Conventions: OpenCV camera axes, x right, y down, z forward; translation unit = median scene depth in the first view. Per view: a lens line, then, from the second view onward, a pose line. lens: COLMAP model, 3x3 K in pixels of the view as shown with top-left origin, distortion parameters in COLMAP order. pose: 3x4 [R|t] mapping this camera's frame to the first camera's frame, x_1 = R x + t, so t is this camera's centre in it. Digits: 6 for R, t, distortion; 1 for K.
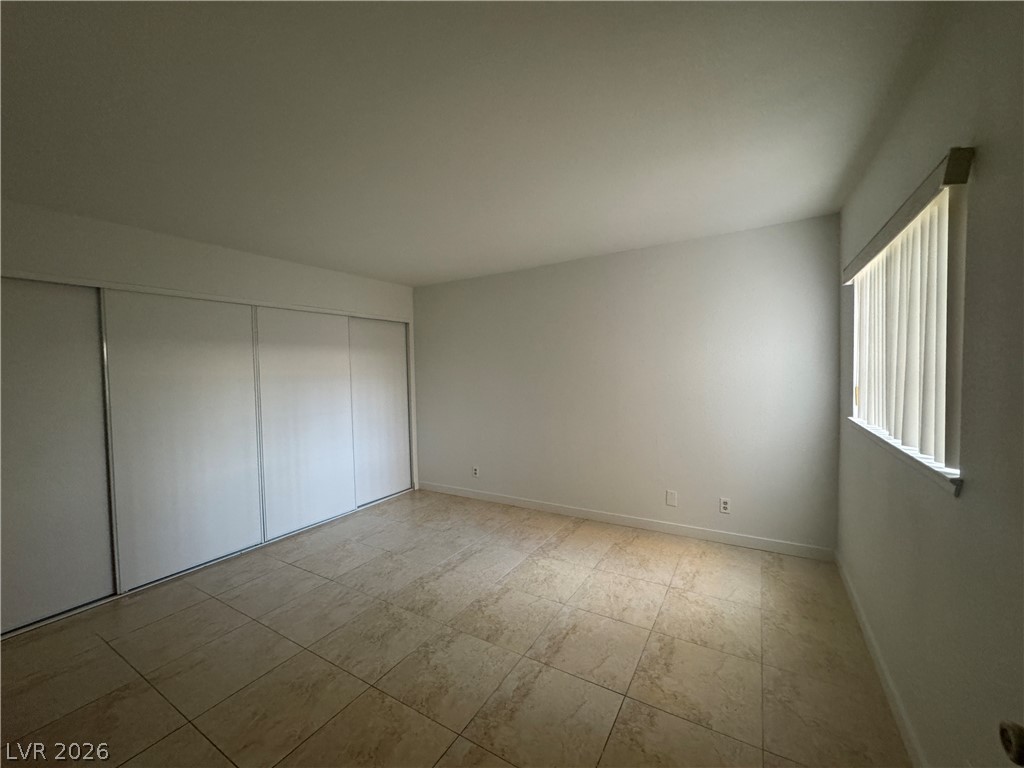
lens RADIAL K [[409.1, 0, 510.8], [0, 409.1, 385.5], [0, 0, 1]] dist [-0.000875, -0.000014]
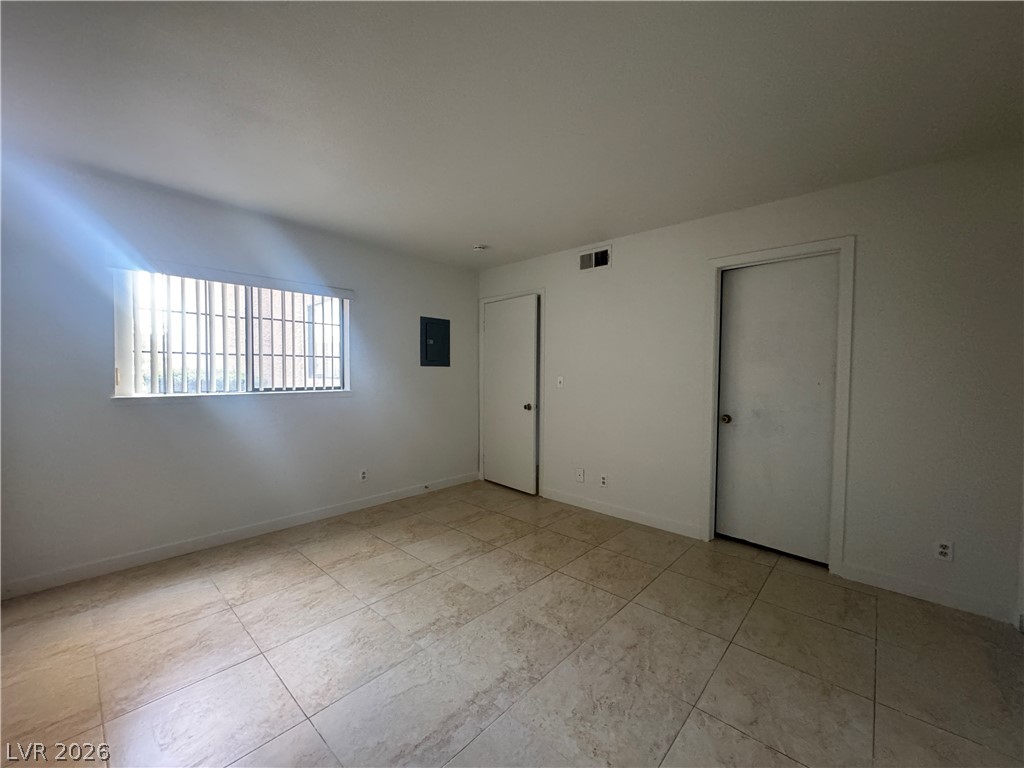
lens RADIAL K [[409.1, 0, 510.8], [0, 409.1, 385.5], [0, 0, 1]] dist [-0.000875, -0.000014]
pose [[-0.981326, 0.011348, 0.192017, -0.372632], [0.023719, 0.997779, 0.062248, 0.007279], [-0.190884, 0.065640, -0.979416, 1.891369]]
